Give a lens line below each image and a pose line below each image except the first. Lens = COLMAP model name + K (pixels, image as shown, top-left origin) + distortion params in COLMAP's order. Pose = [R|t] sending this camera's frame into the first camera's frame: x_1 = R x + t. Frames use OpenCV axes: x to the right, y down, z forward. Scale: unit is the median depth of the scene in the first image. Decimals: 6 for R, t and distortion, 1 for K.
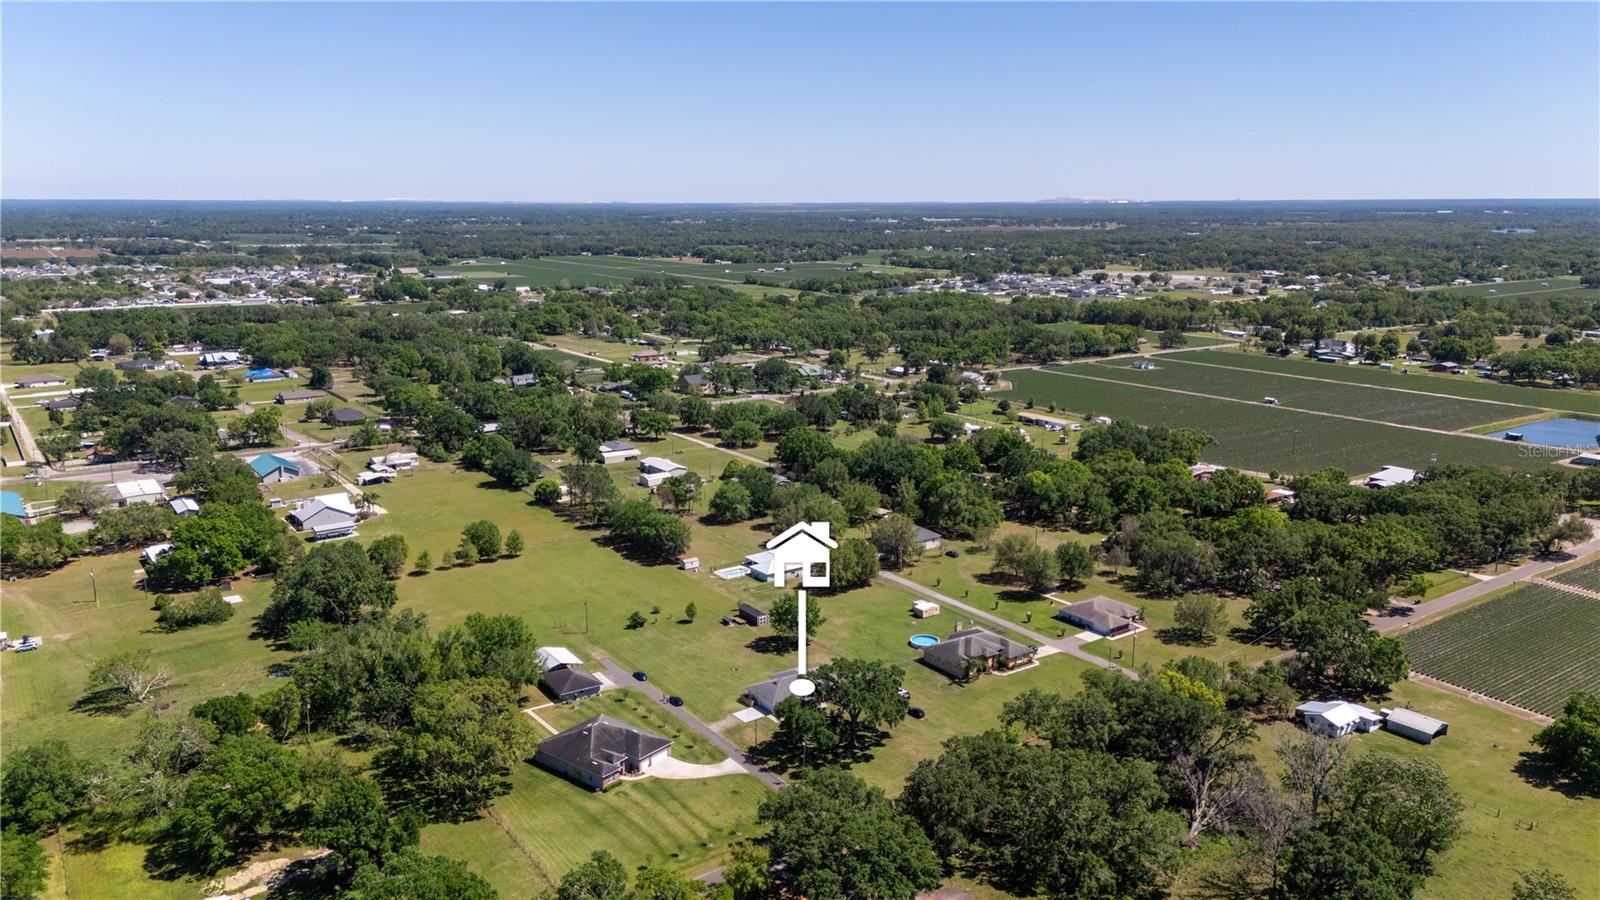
lens RADIAL K [[1190.6, 0, 800.0], [0, 1190.6, 450.0], [0, 0, 1]] dist [0.143373, -0.145653]
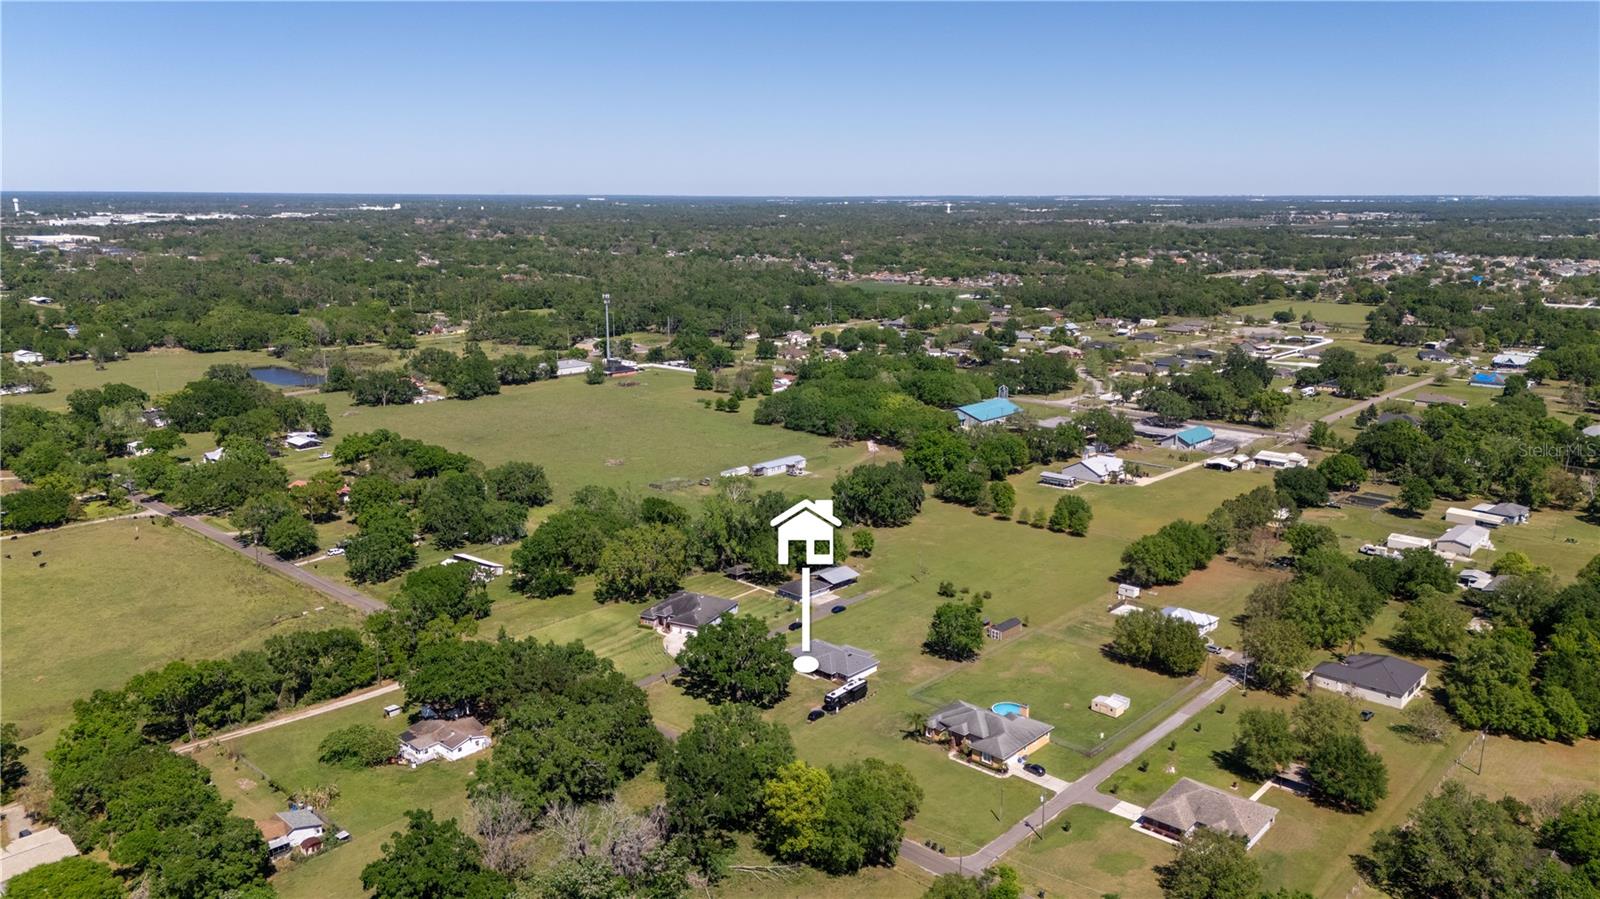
lens RADIAL K [[1171.6, 0, 800.0], [0, 1171.6, 449.5], [0, 0, 1]] dist [0.106522, -0.131128]
pose [[0.212113, 0.211887, -0.953998, 0.867133], [-0.209833, 0.963317, 0.167302, -0.135288], [0.954452, 0.164693, 0.248793, 0.631525]]
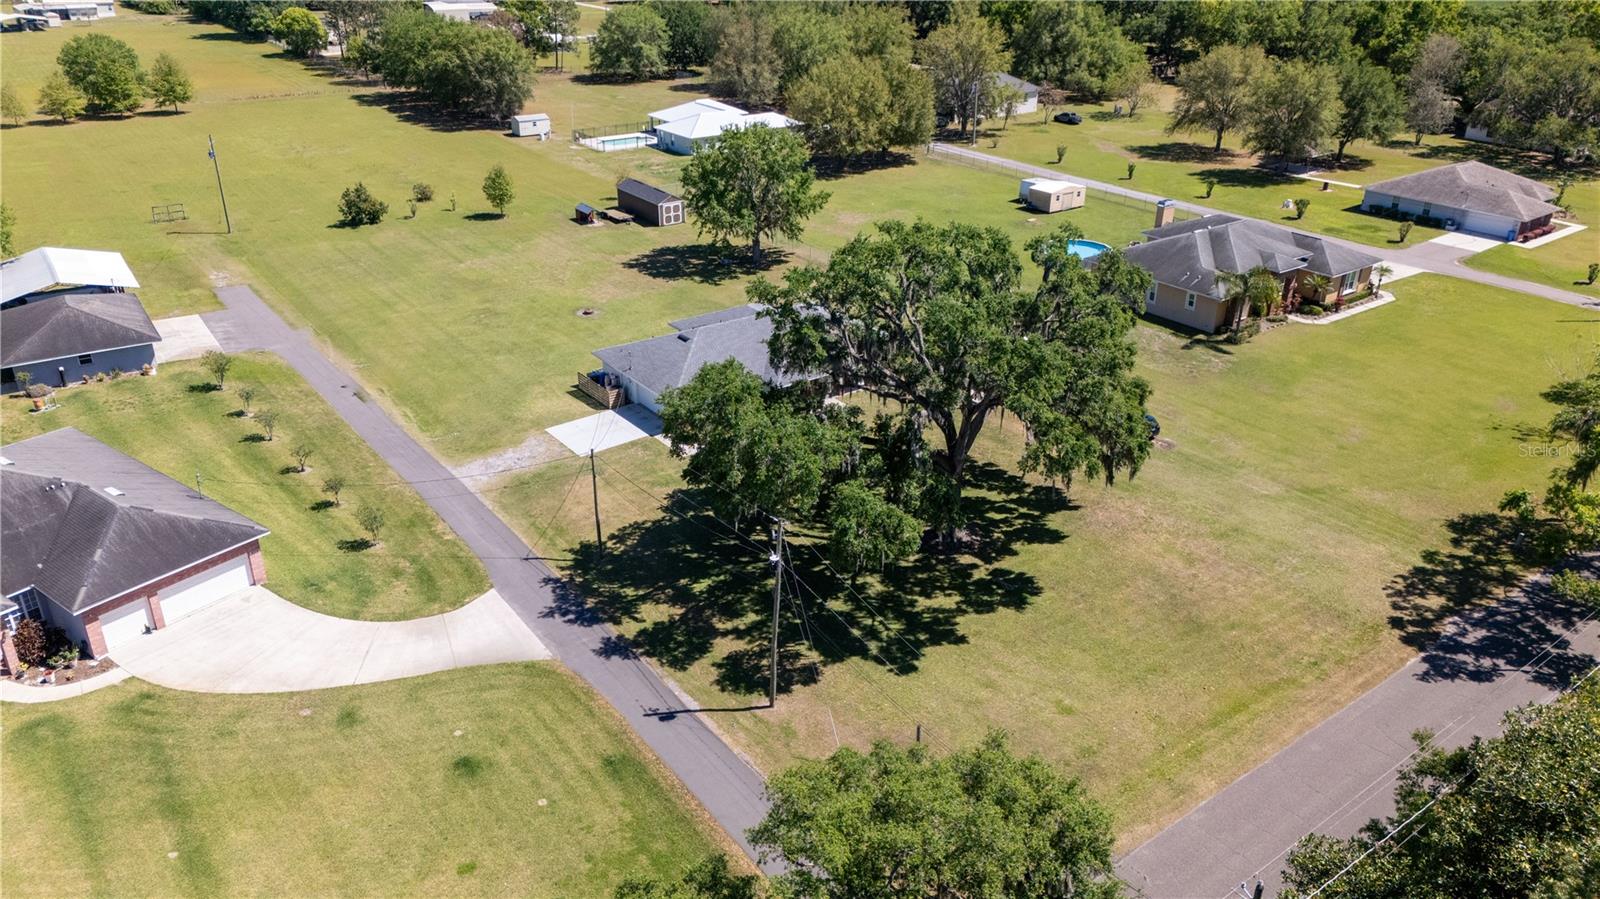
lens RADIAL K [[1171.6, 0, 800.0], [0, 1171.6, 449.5], [0, 0, 1]] dist [0.106522, -0.131128]
pose [[0.999526, -0.001244, 0.030747, 0.000546], [-0.005859, 0.973213, 0.229829, 0.137512], [-0.030210, -0.229900, 0.972745, 0.622971]]
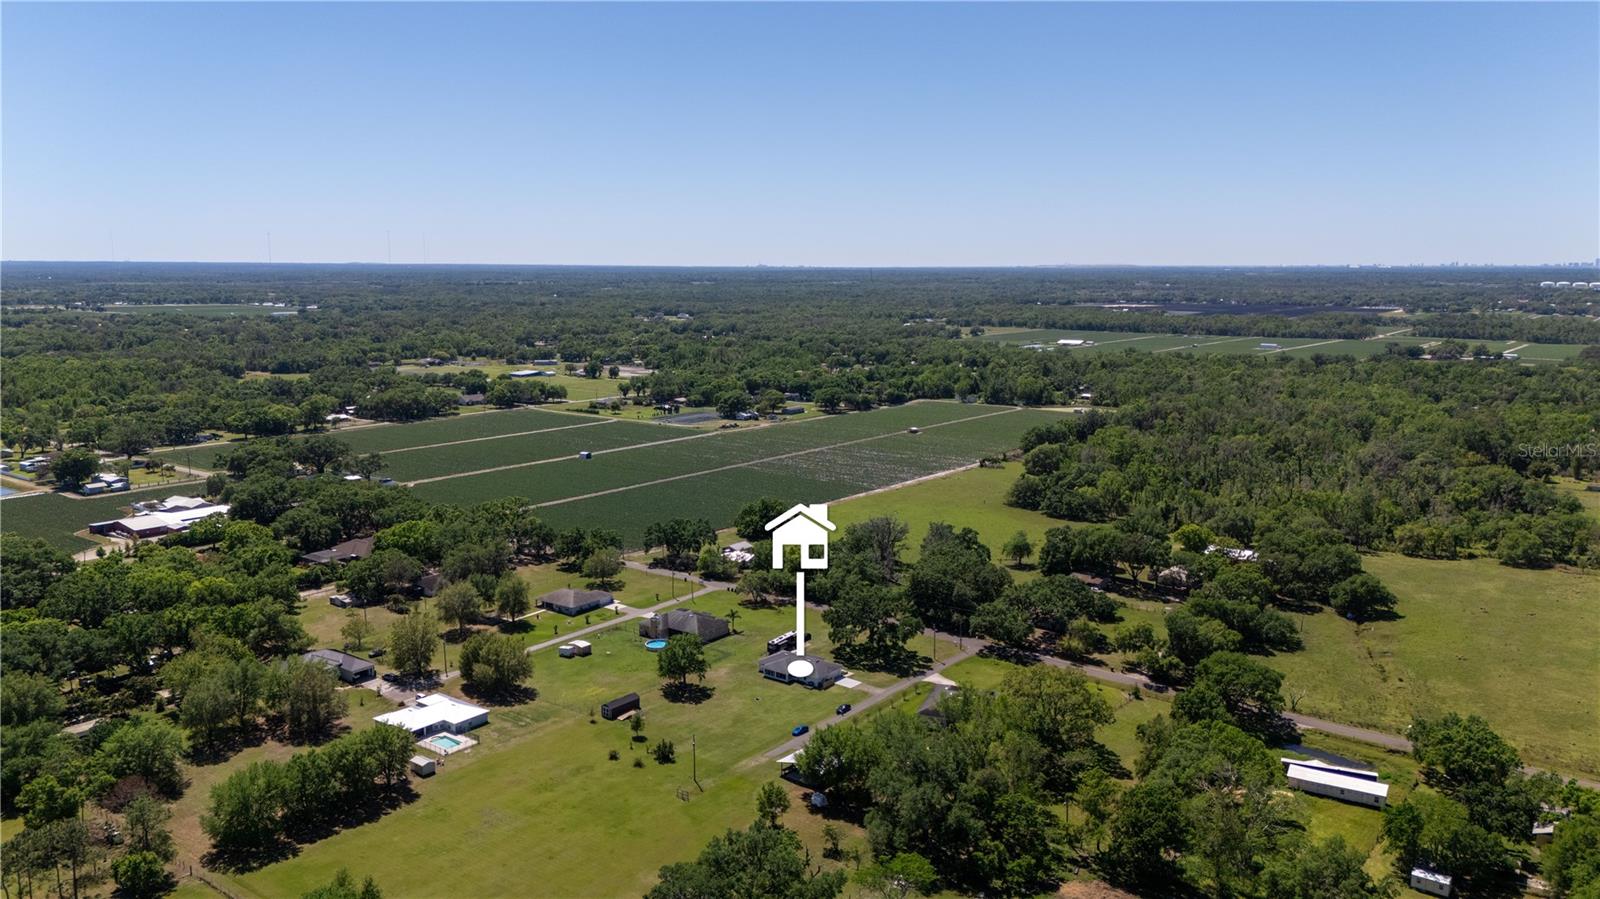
lens RADIAL K [[1171.6, 0, 800.0], [0, 1171.6, 449.5], [0, 0, 1]] dist [0.106522, -0.131128]
pose [[-0.294634, -0.150261, 0.943723, -0.968437], [0.201281, 0.955647, 0.215000, -0.229441], [-0.934172, 0.253300, -0.251321, 1.136885]]
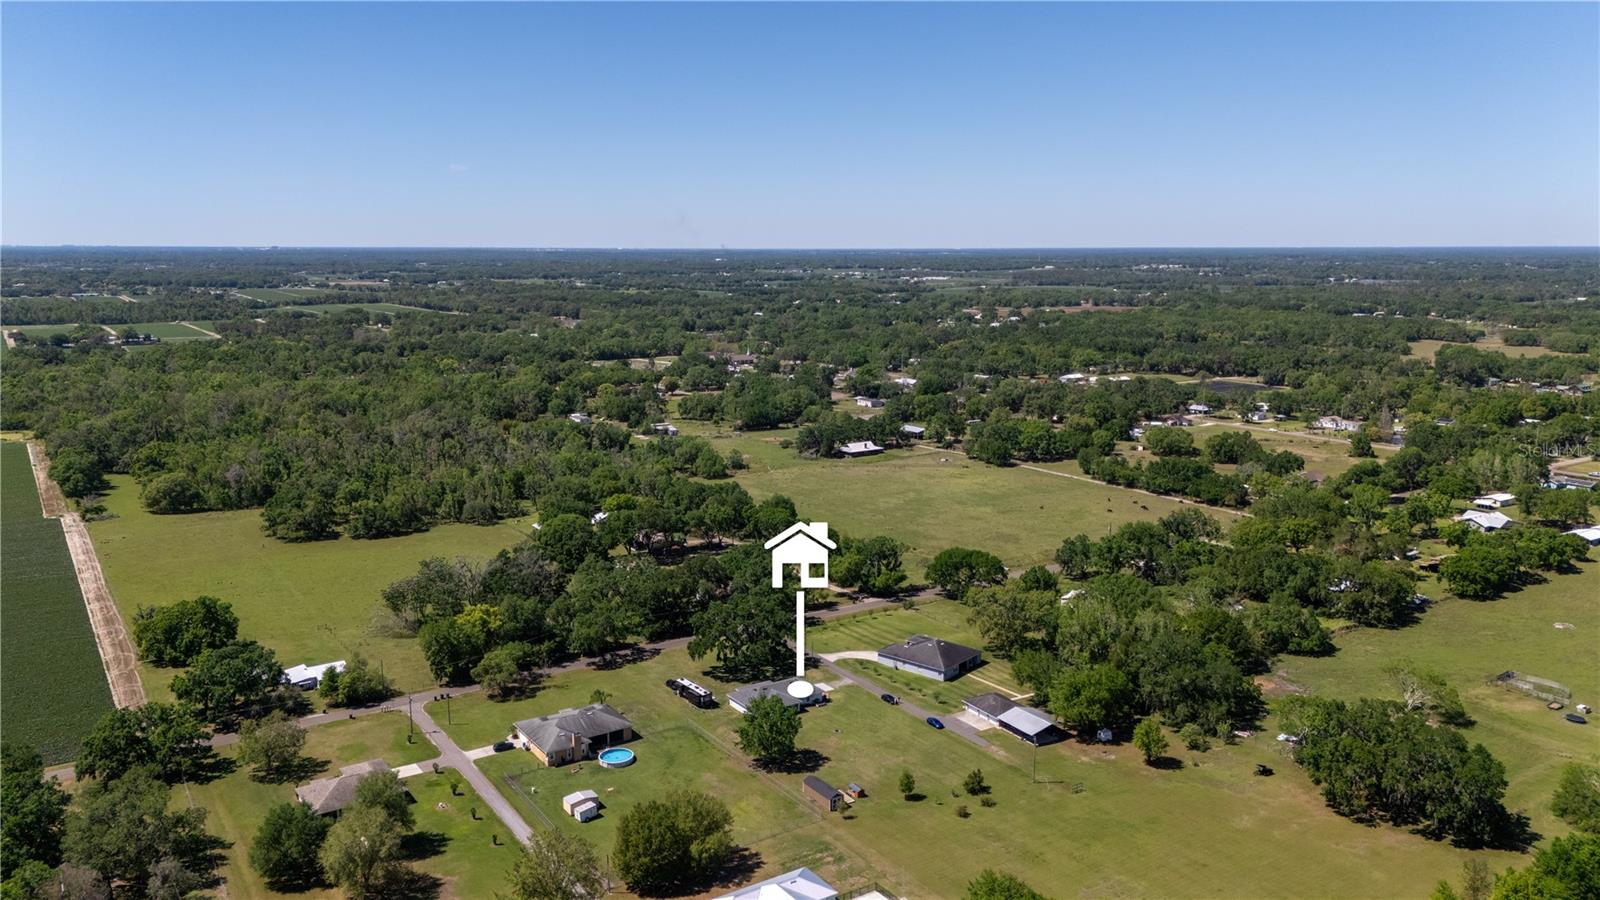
lens RADIAL K [[1190.6, 0, 800.0], [0, 1190.6, 450.0], [0, 0, 1]] dist [0.143373, -0.145653]
pose [[-0.999611, -0.005220, 0.027407, -0.047876], [0.005515, 0.925994, 0.377499, -0.368911], [-0.027349, 0.377503, -0.925605, 1.747661]]
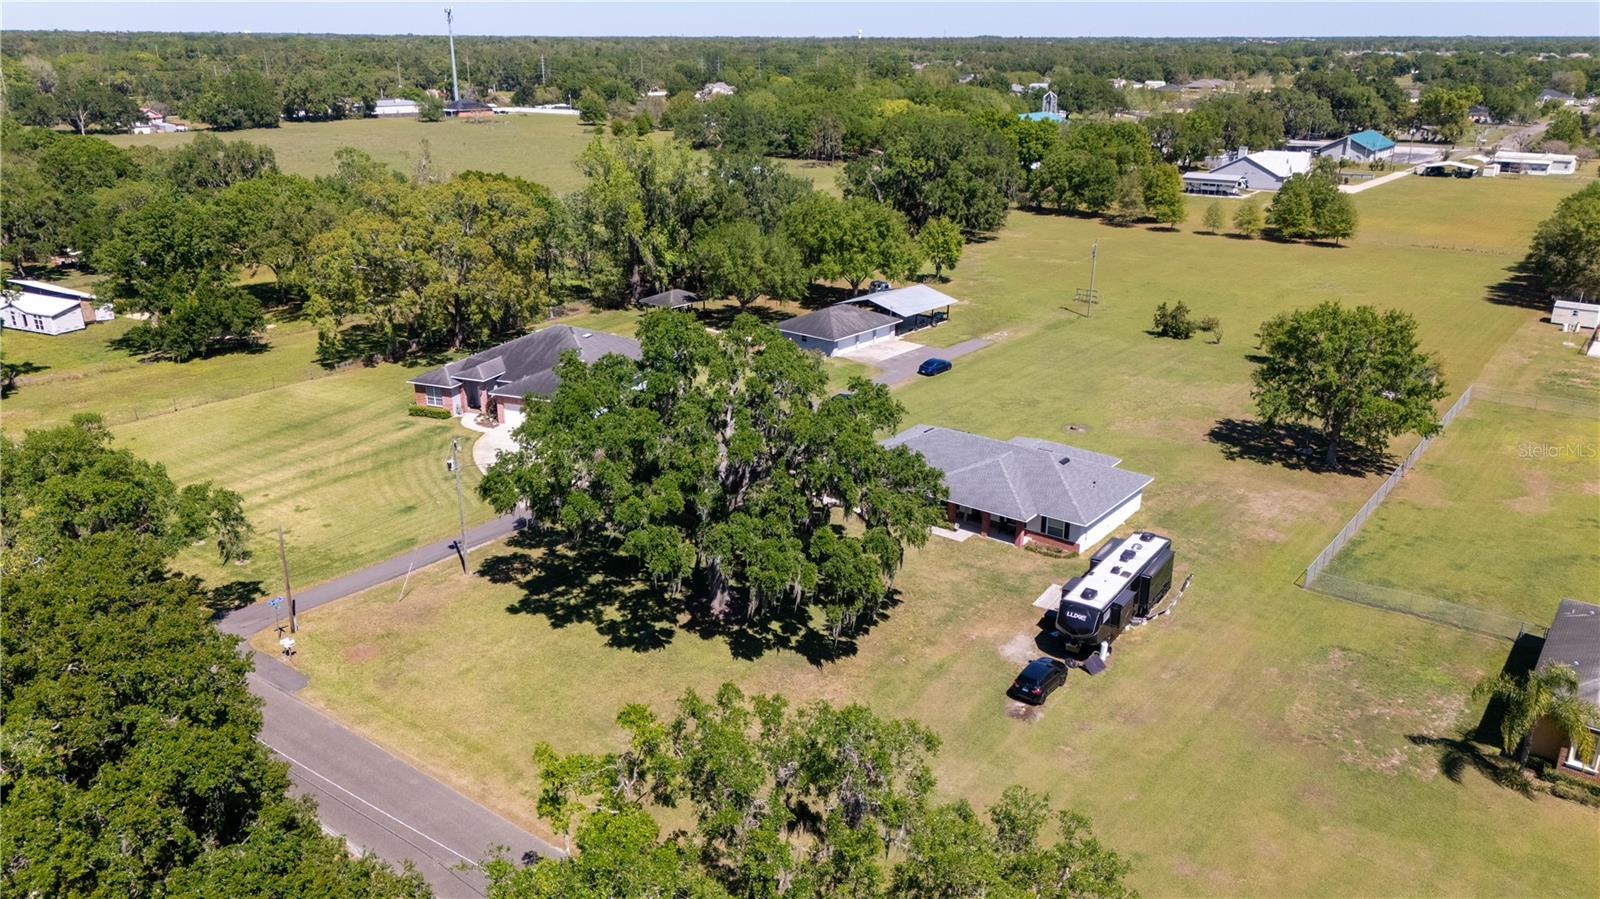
lens RADIAL K [[1171.6, 0, 800.0], [0, 1171.6, 449.5], [0, 0, 1]] dist [0.106522, -0.131128]
pose [[0.292629, 0.316928, -0.902178, 0.257392], [-0.207217, 0.942076, 0.263731, 0.105621], [0.933504, 0.109771, 0.341352, 0.768956]]
